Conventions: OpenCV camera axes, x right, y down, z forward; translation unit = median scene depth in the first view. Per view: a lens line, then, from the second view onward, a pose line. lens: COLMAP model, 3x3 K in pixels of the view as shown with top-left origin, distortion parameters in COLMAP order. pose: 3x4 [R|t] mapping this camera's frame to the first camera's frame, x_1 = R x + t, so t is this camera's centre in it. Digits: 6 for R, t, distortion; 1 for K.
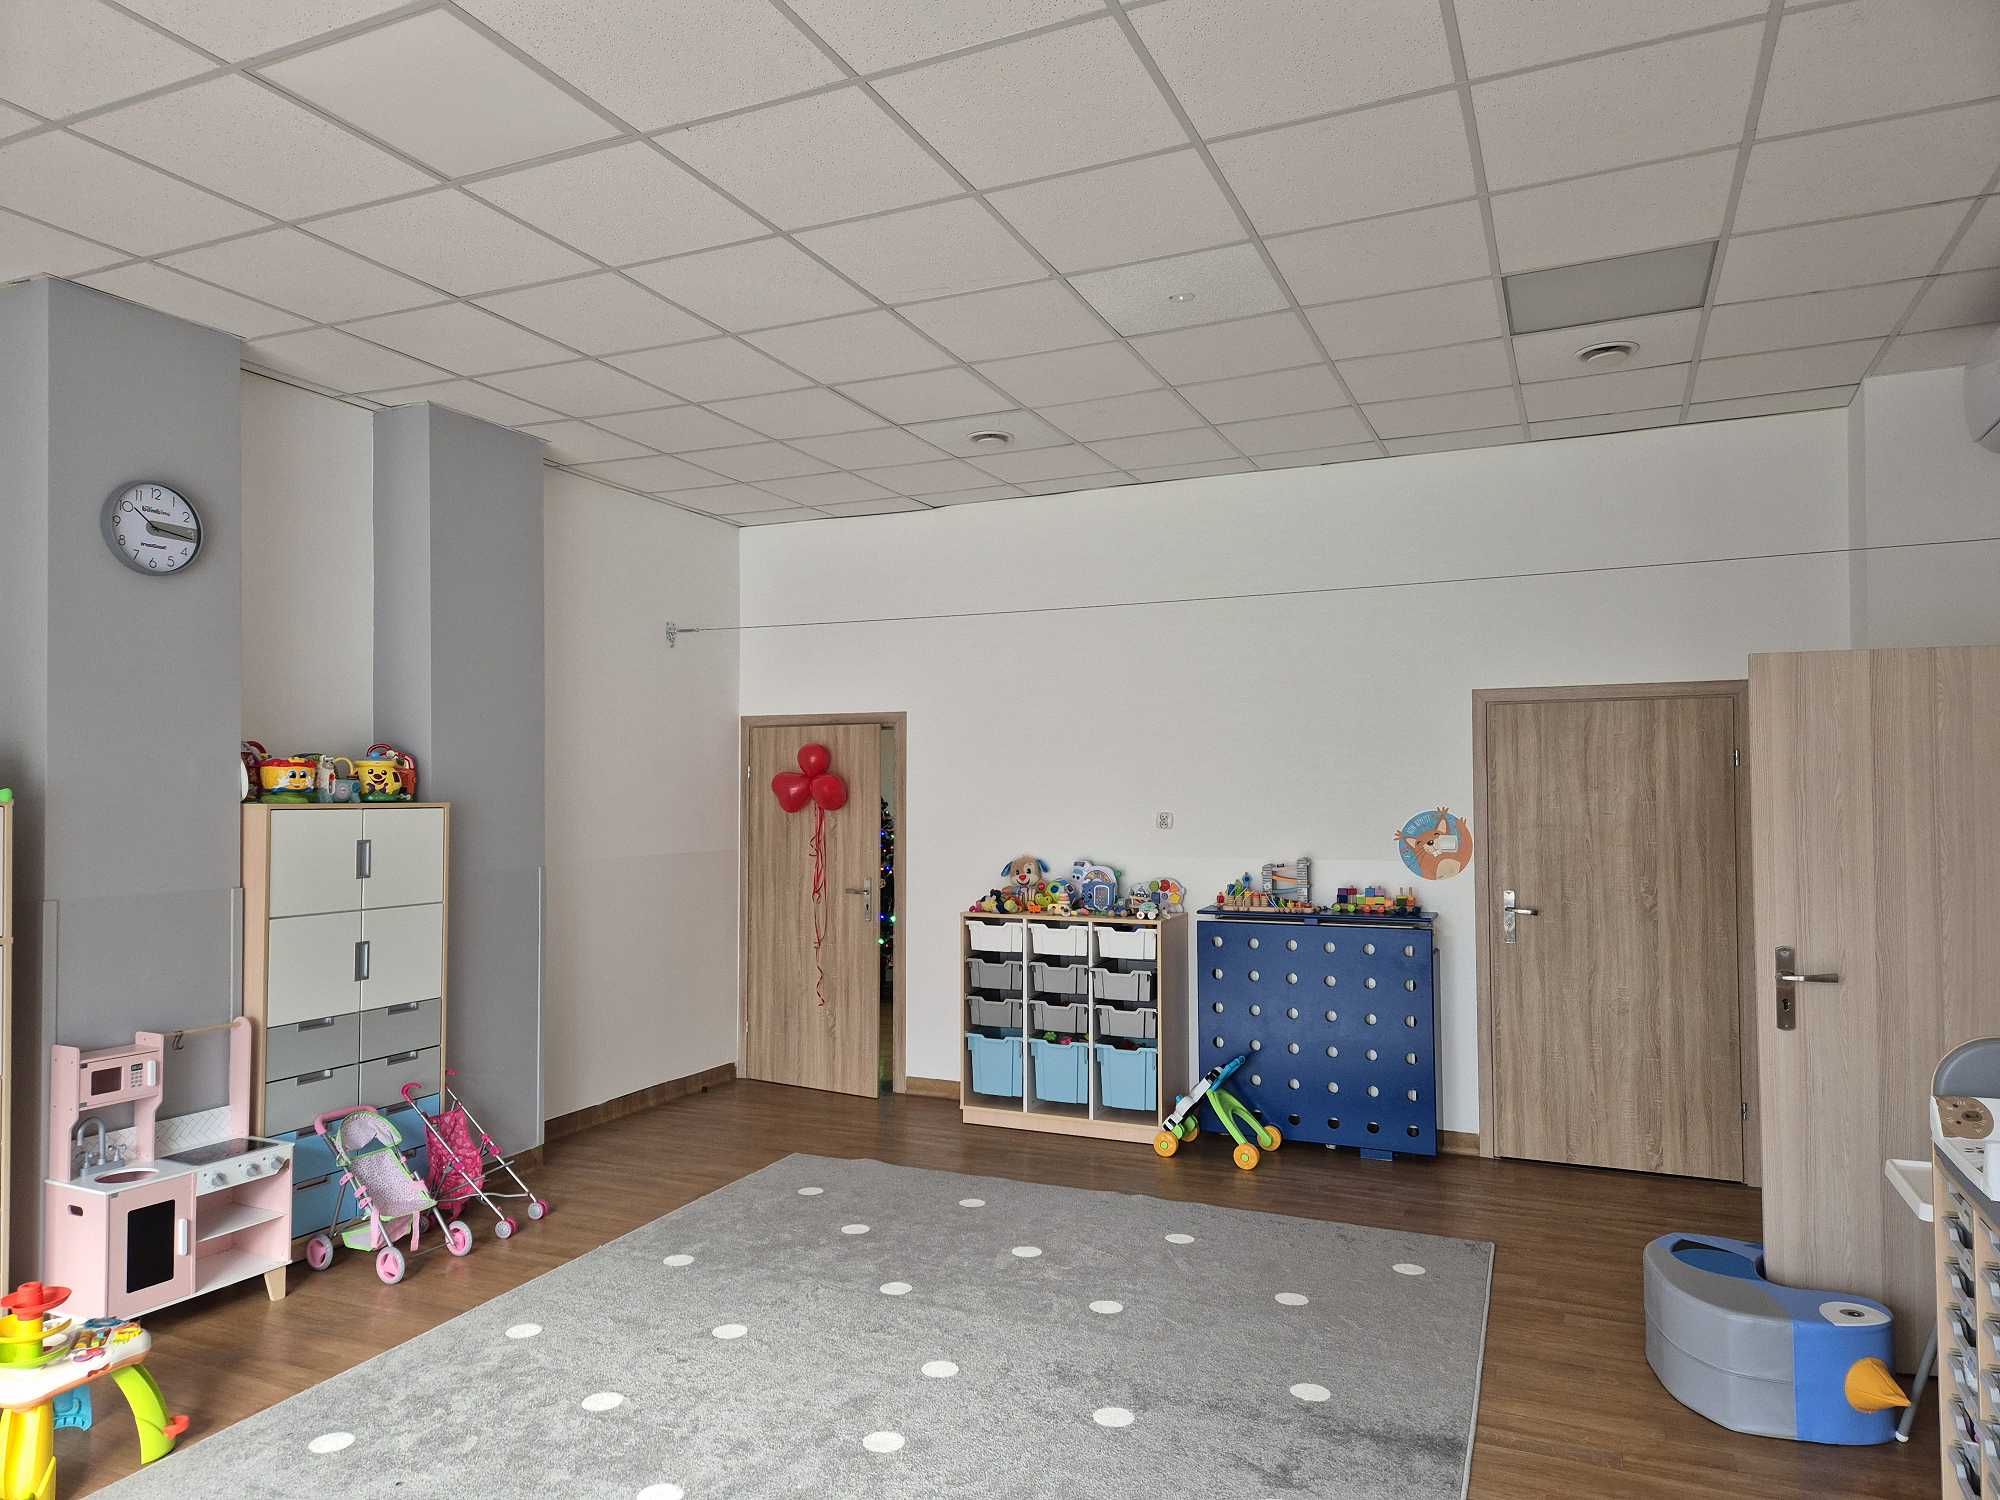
lens RADIAL K [[1364.6, 0, 1000.0], [0, 1364.6, 750.0], [0, 0, 1]] dist [0.081424, -0.086238]
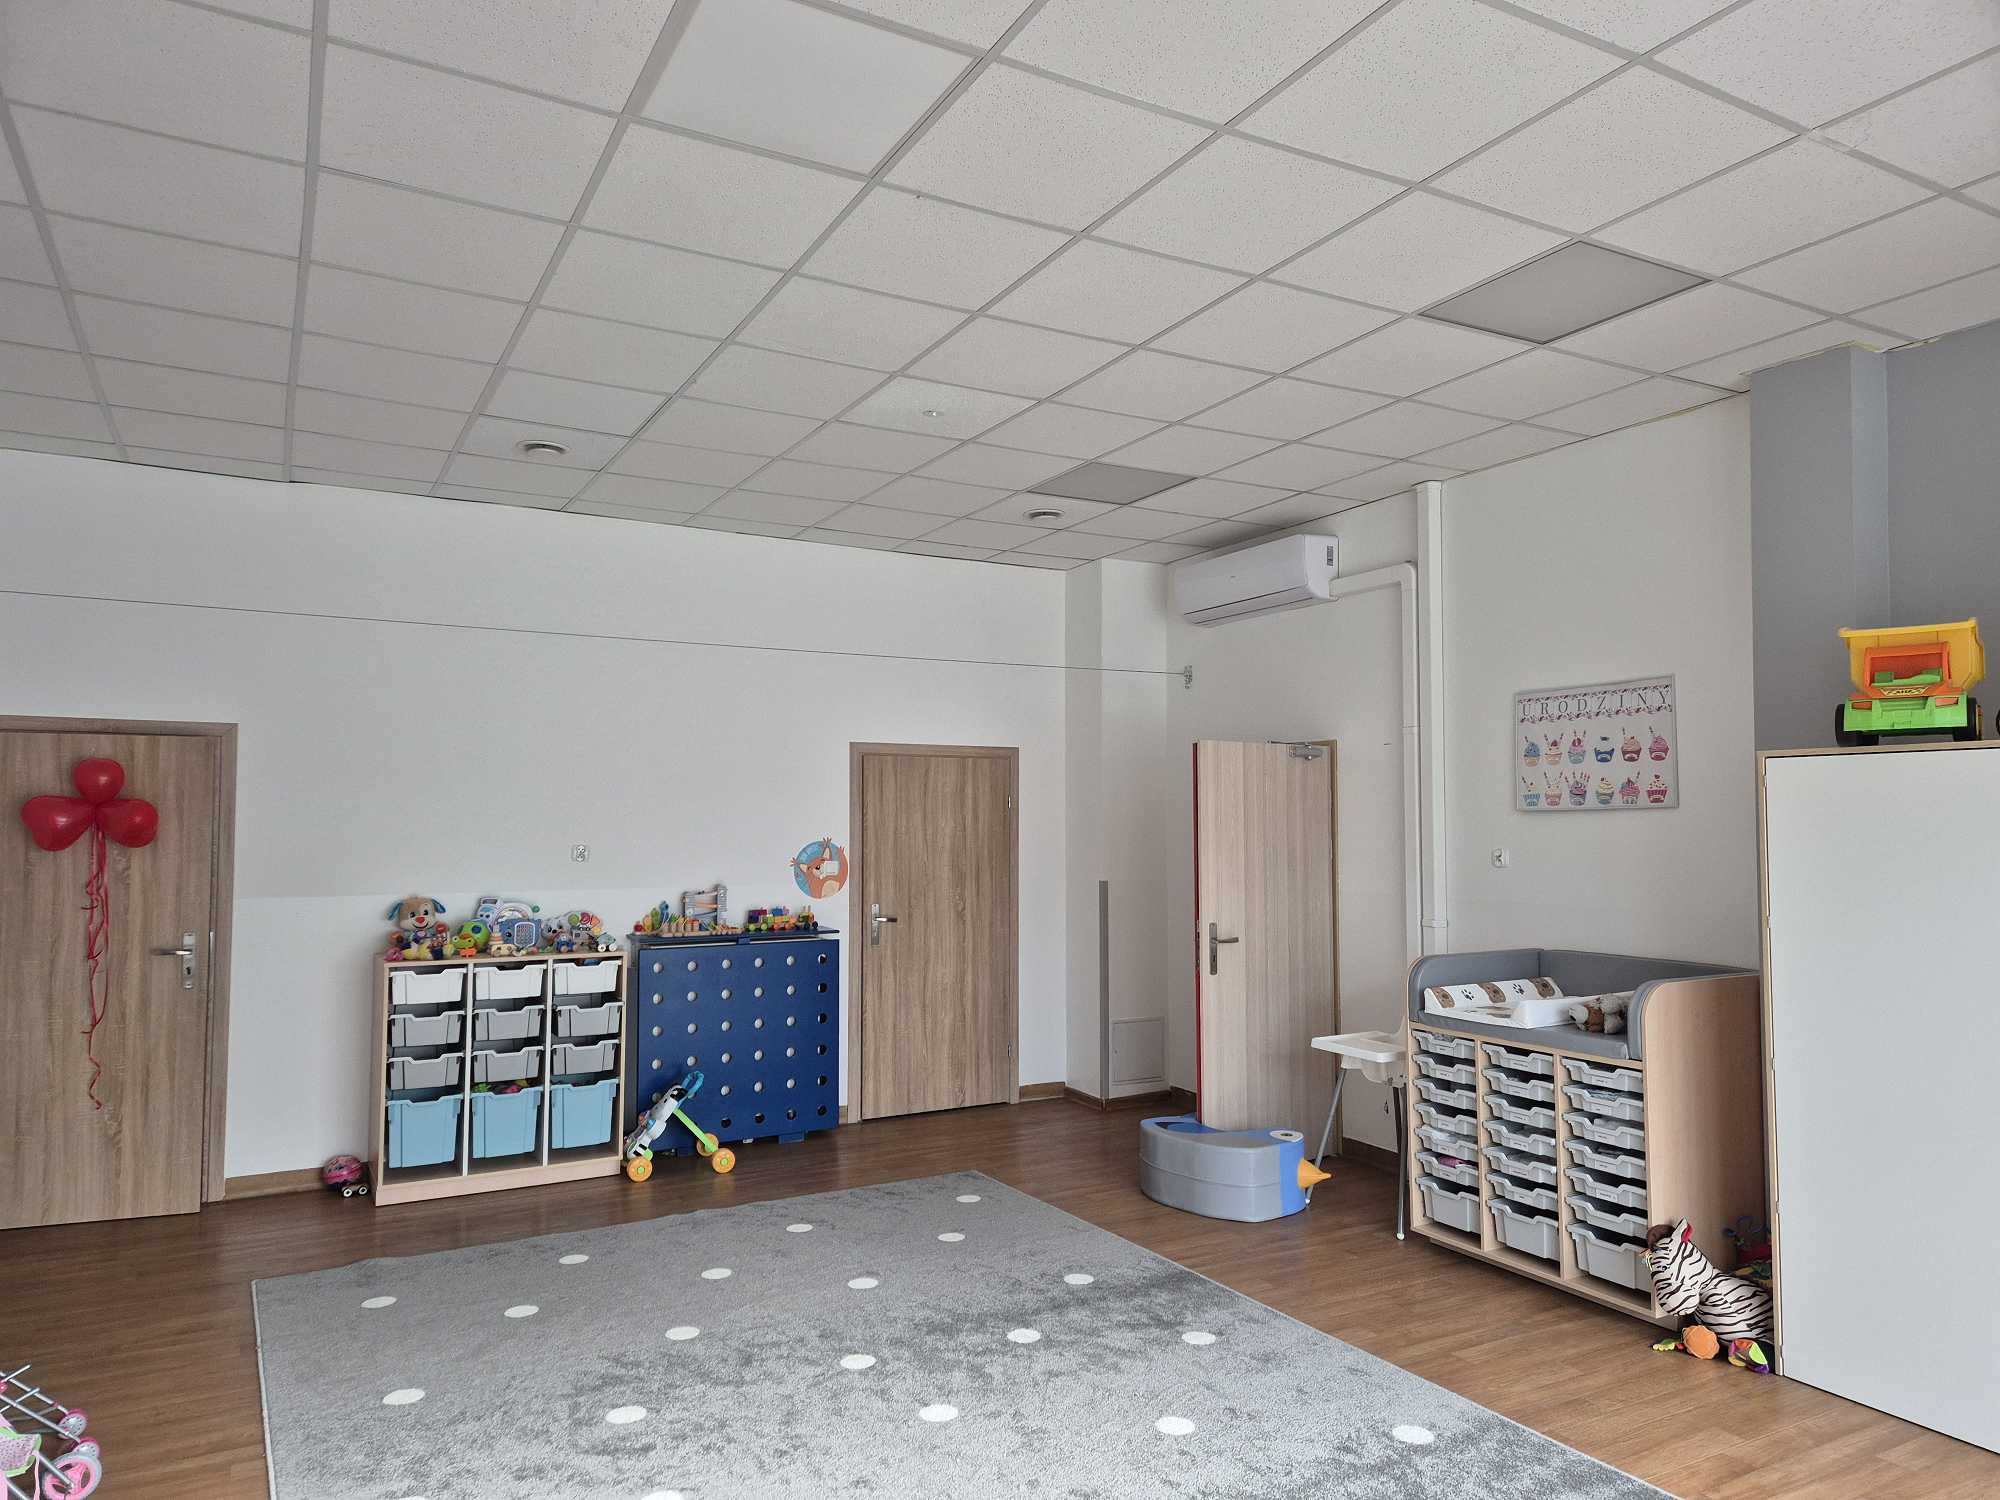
lens RADIAL K [[1364.6, 0, 1000.0], [0, 1364.6, 750.0], [0, 0, 1]] dist [0.081424, -0.086238]
pose [[0.568596, 0.048484, 0.821187, -0.585026], [-0.030062, 0.998819, -0.038156, 0.006038], [-0.822067, -0.002991, 0.569383, 0.195788]]
